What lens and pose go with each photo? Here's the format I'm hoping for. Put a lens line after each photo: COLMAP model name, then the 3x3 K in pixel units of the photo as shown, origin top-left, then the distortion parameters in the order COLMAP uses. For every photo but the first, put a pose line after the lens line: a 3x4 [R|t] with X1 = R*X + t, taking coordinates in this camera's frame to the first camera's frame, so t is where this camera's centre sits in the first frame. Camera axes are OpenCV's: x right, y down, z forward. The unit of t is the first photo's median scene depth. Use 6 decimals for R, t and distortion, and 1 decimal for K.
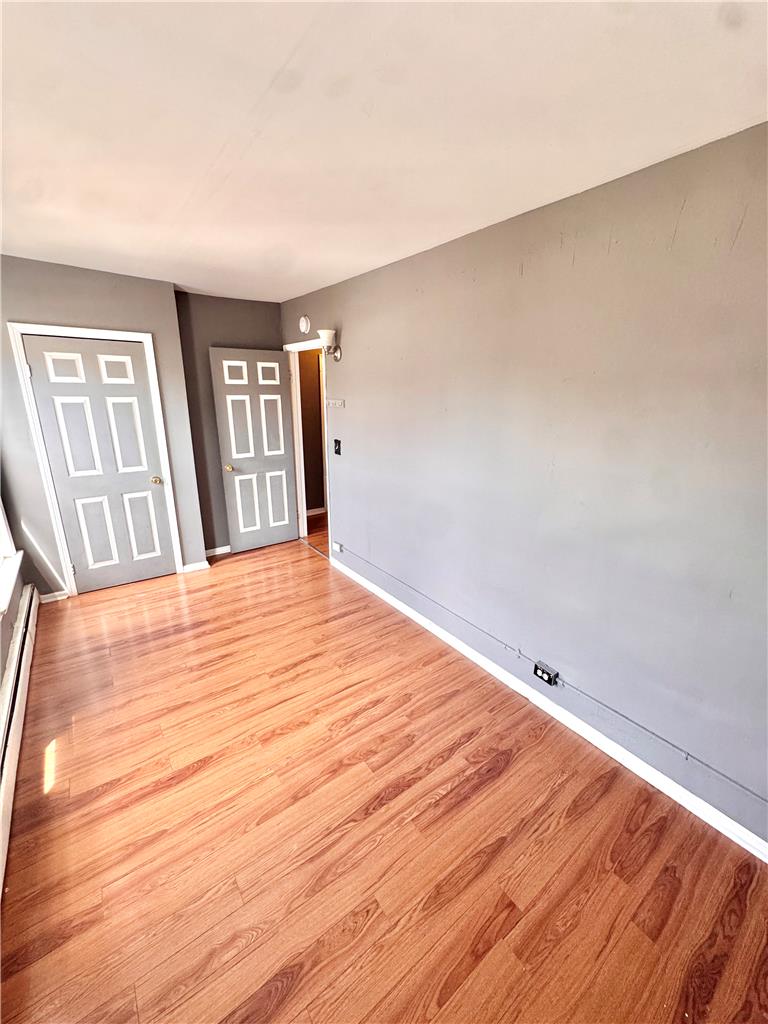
lens RADIAL K [[409.8, 0, 384.2], [0, 409.8, 510.1], [0, 0, 1]] dist [0.002215, 0.000482]
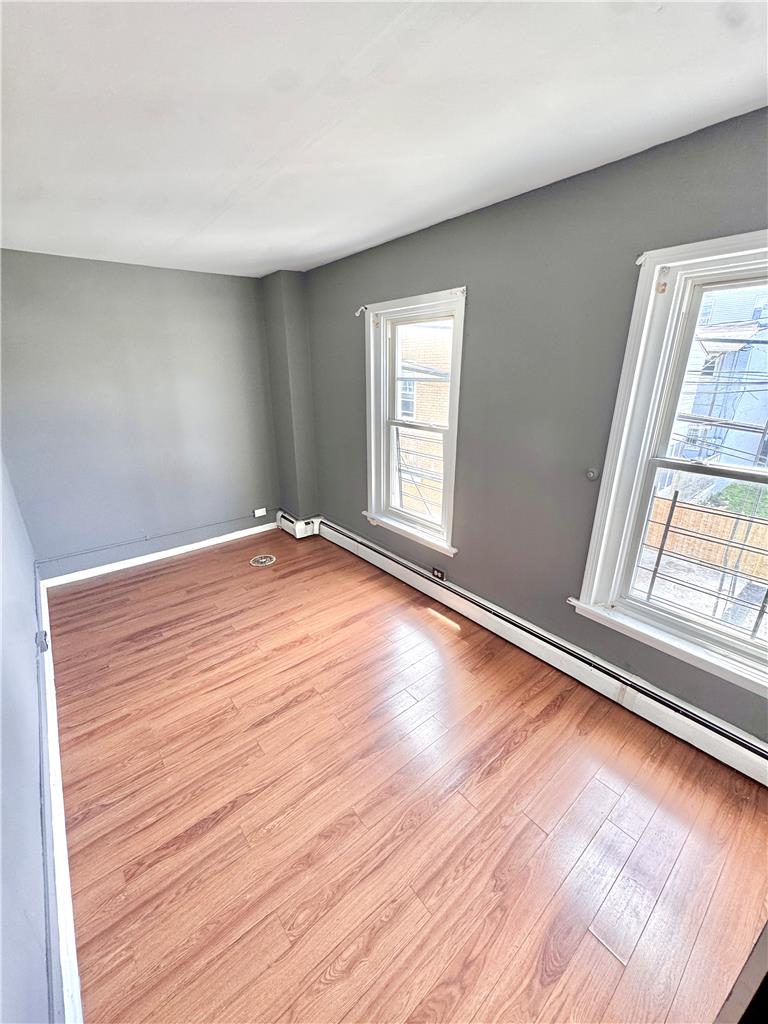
lens RADIAL K [[409.8, 0, 383.7], [0, 409.8, 512.5], [0, 0, 1]] dist [0.002215, 0.000482]
pose [[-0.998790, 0.014555, -0.046971, -0.423748], [-0.016240, 0.803964, 0.594456, -0.492019], [0.046415, 0.594499, -0.802755, 1.607204]]
